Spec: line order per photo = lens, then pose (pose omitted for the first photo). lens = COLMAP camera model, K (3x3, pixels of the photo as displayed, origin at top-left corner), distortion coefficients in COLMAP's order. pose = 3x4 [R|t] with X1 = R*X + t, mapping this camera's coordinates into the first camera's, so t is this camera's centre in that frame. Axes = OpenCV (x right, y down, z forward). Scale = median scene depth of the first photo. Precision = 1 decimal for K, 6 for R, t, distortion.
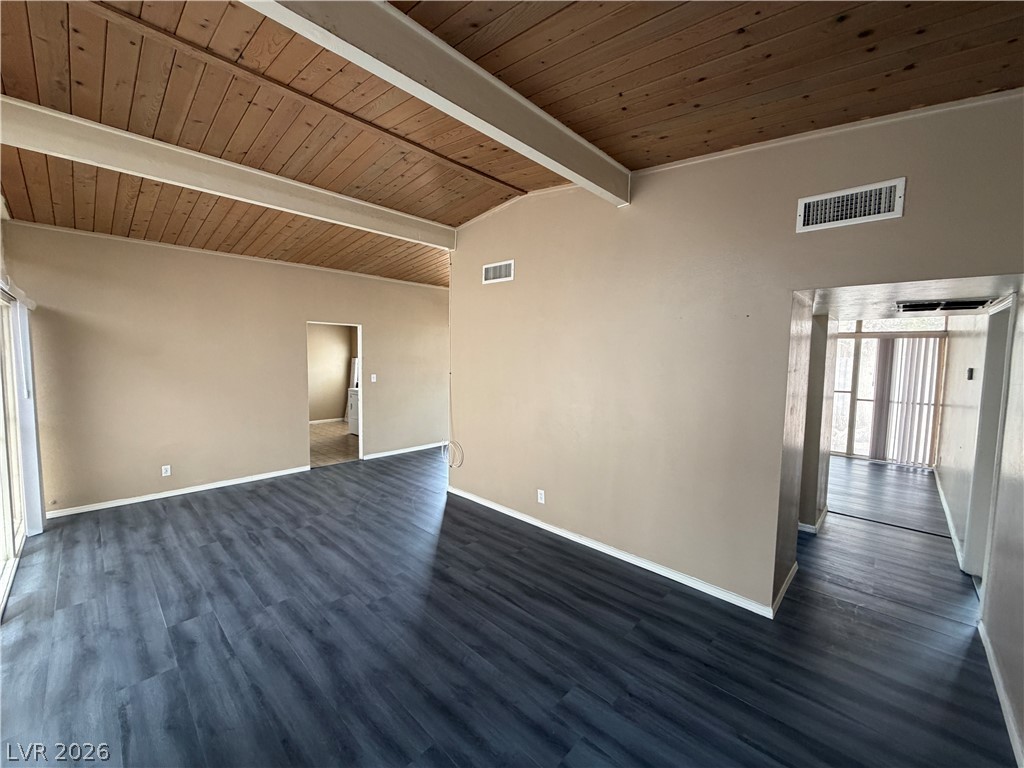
lens RADIAL K [[408.0, 0, 505.7], [0, 408.0, 384.4], [0, 0, 1]] dist [0.000306, 0.000377]
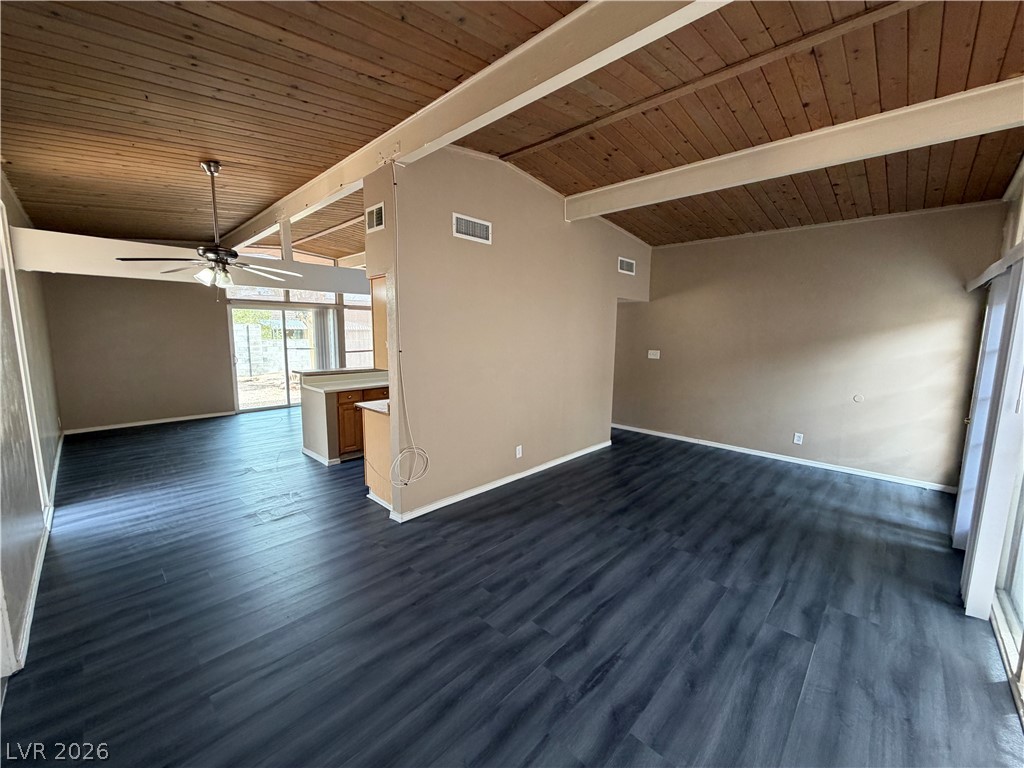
lens RADIAL K [[408.0, 0, 509.8], [0, 408.0, 383.0], [0, 0, 1]] dist [0.000306, 0.000377]
pose [[-0.003557, -0.145778, 0.989311, -1.693208], [0.058782, 0.987576, 0.145734, -0.131939], [-0.998265, 0.058672, 0.005056, 1.697293]]
